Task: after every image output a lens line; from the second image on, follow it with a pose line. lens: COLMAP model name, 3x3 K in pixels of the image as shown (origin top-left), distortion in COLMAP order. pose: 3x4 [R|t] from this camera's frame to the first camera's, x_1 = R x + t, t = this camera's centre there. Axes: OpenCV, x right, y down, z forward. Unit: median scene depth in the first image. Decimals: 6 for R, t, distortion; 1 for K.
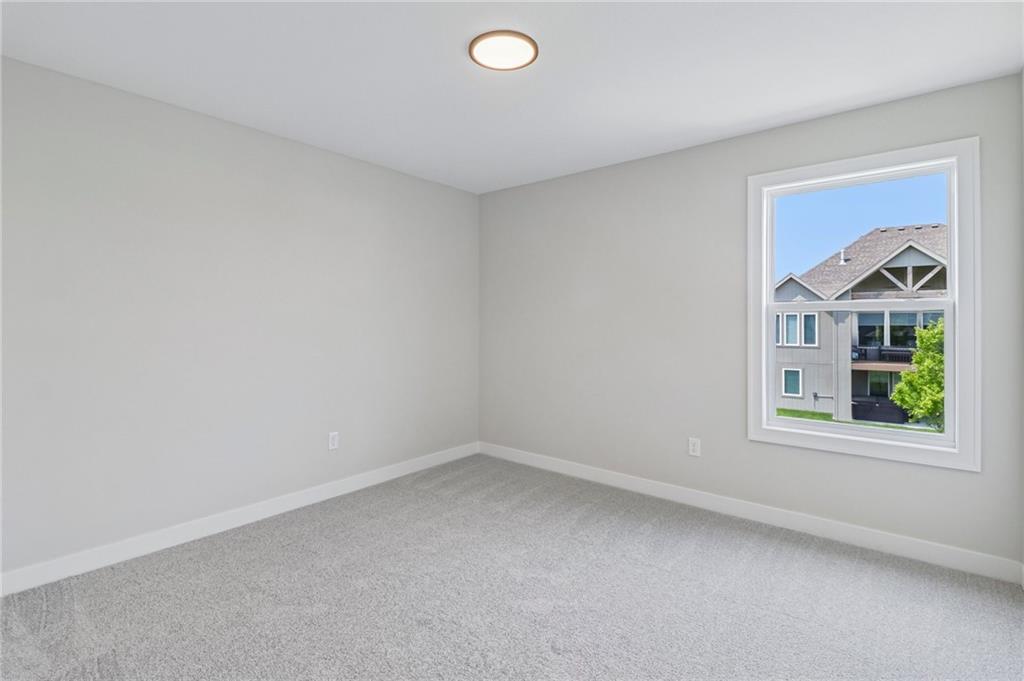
lens RADIAL K [[488.2, 0, 503.3], [0, 488.2, 340.5], [0, 0, 1]] dist [0.002374, -0.000229]
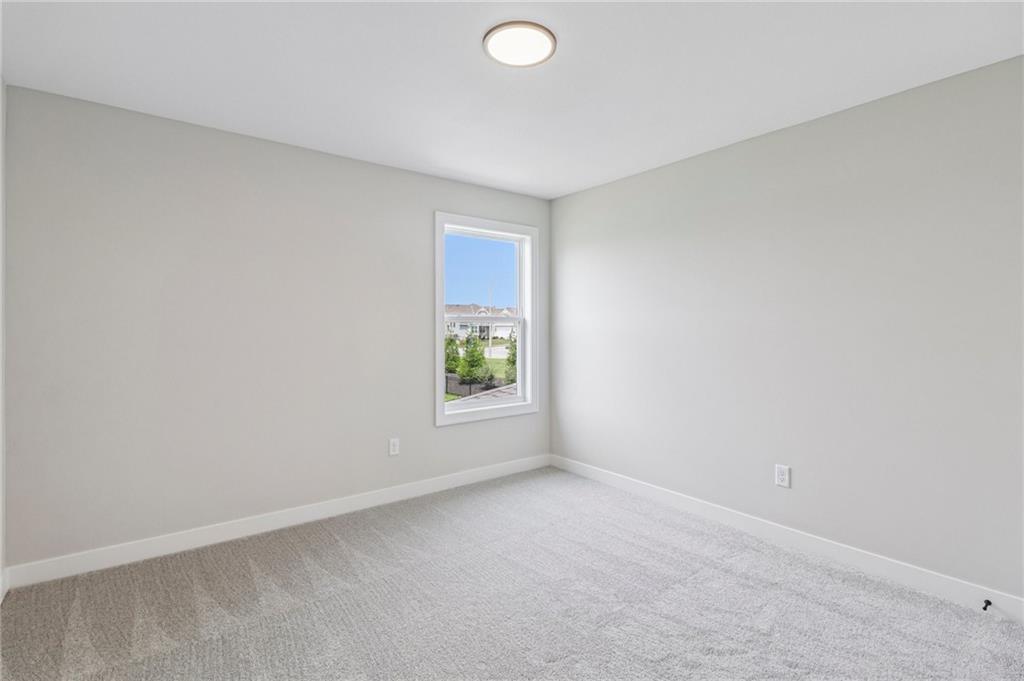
lens RADIAL K [[488.2, 0, 511.3], [0, 488.2, 333.7], [0, 0, 1]] dist [0.002374, -0.000229]
pose [[0.218480, -0.020349, 0.975629, -0.663550], [0.032879, 0.999368, 0.013482, -0.040168], [-0.975287, 0.029132, 0.219011, 0.564352]]
